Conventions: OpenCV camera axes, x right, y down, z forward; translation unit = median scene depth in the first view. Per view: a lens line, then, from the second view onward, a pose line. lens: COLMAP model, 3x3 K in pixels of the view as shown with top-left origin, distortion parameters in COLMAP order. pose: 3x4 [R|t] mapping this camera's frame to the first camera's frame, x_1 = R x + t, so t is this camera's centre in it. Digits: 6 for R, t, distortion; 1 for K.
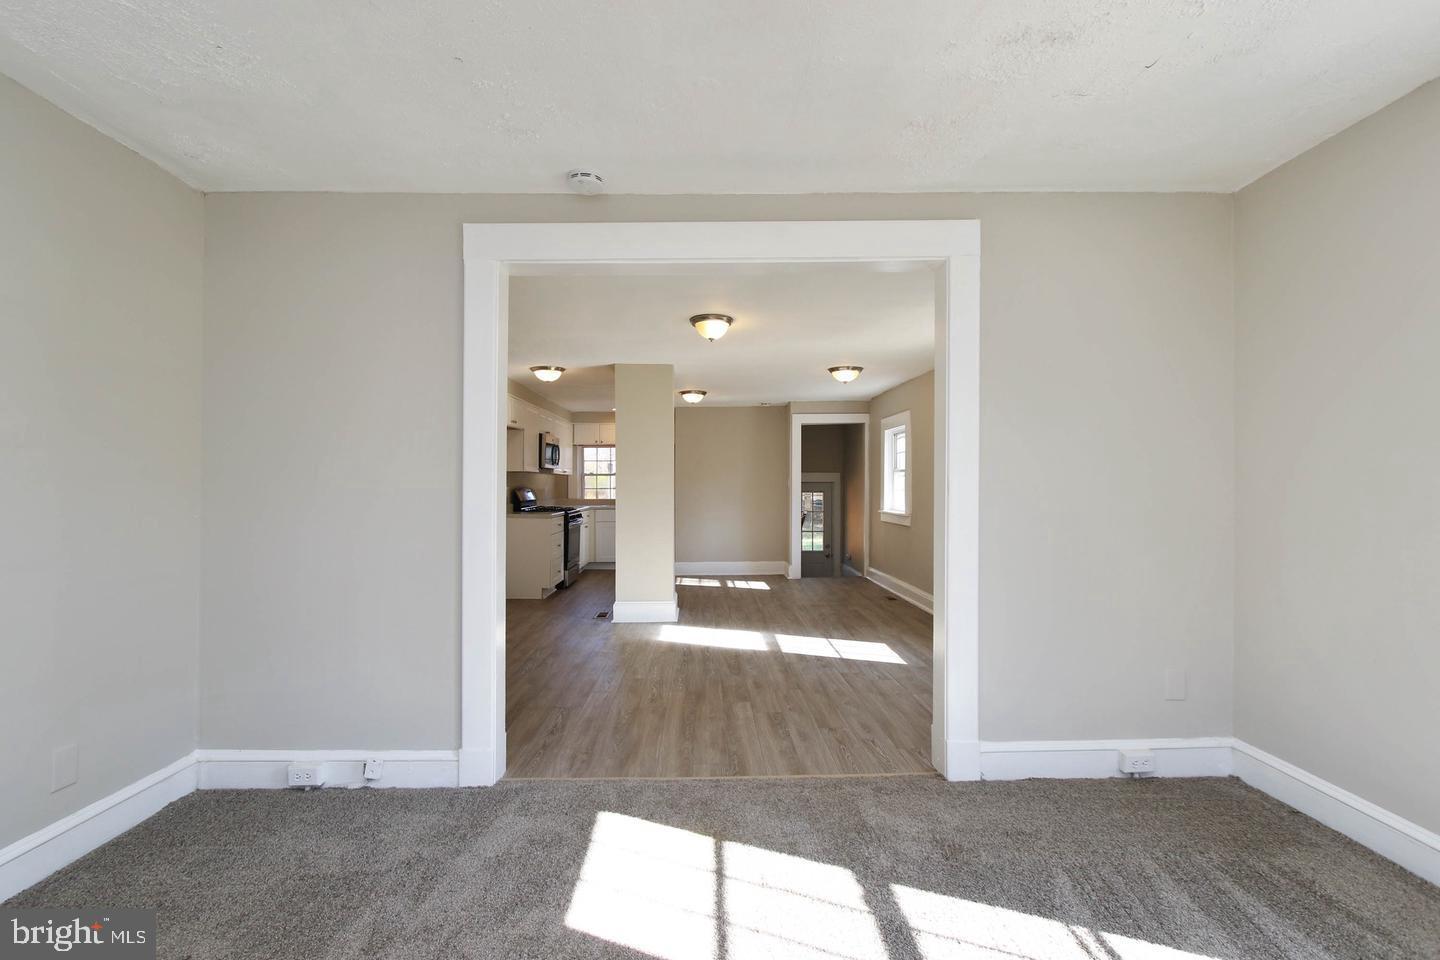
lens RADIAL K [[649.1, 0, 706.4], [0, 649.1, 477.1], [0, 0, 1]] dist [0.000587, 0.001373]
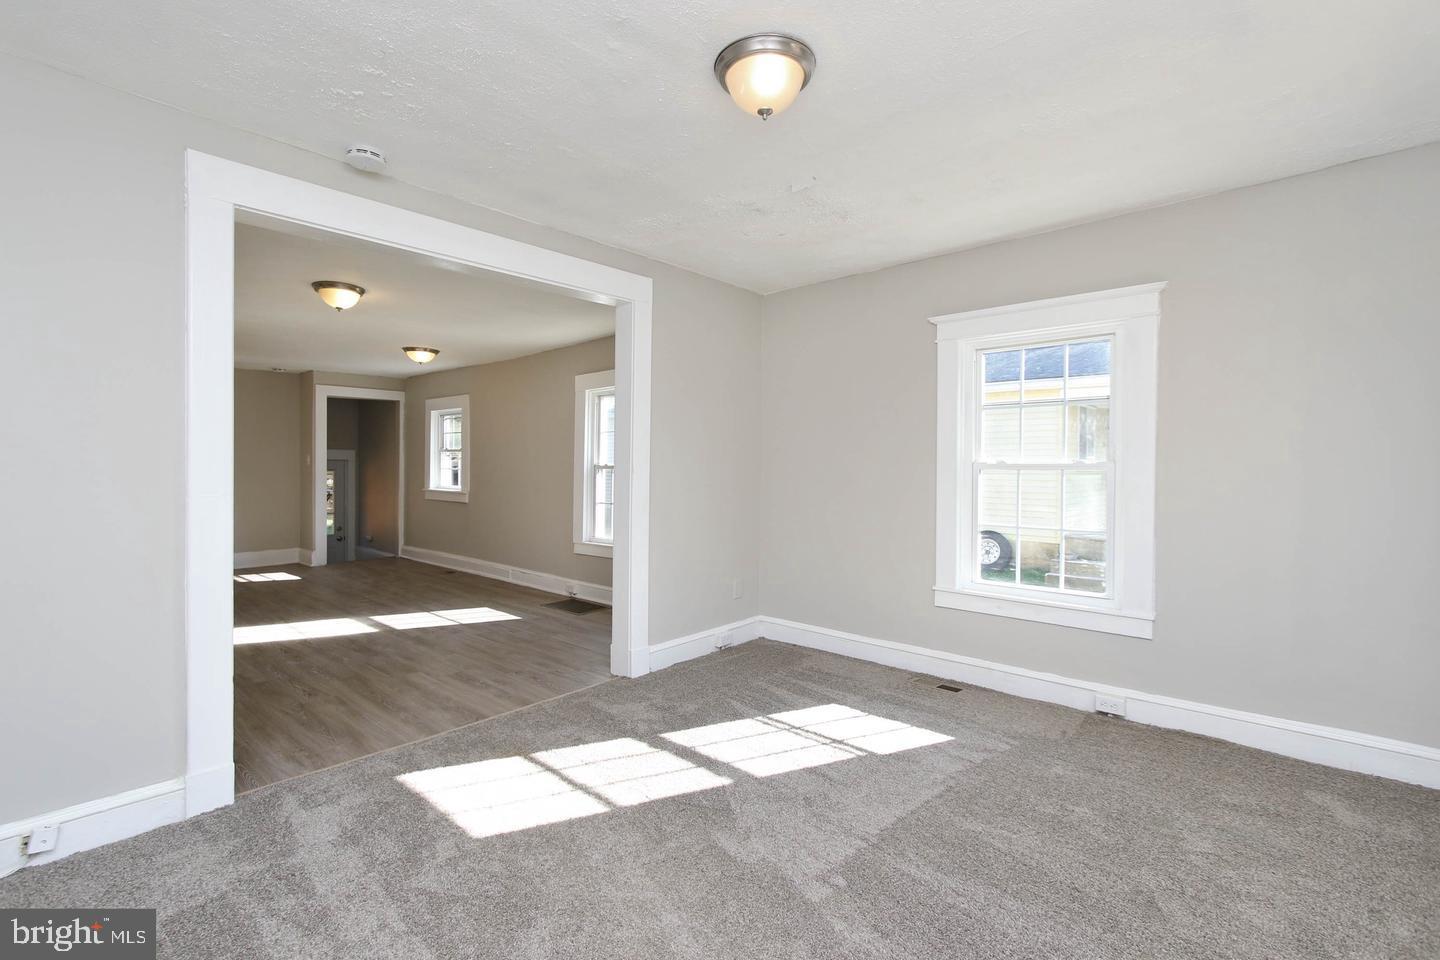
lens RADIAL K [[649.1, 0, 706.4], [0, 649.1, 477.1], [0, 0, 1]] dist [0.000587, 0.001373]
pose [[0.687225, -0.004503, 0.726431, -0.515571], [-0.019784, 0.999494, 0.024911, -0.004649], [-0.726175, -0.031492, 0.686788, -0.063375]]
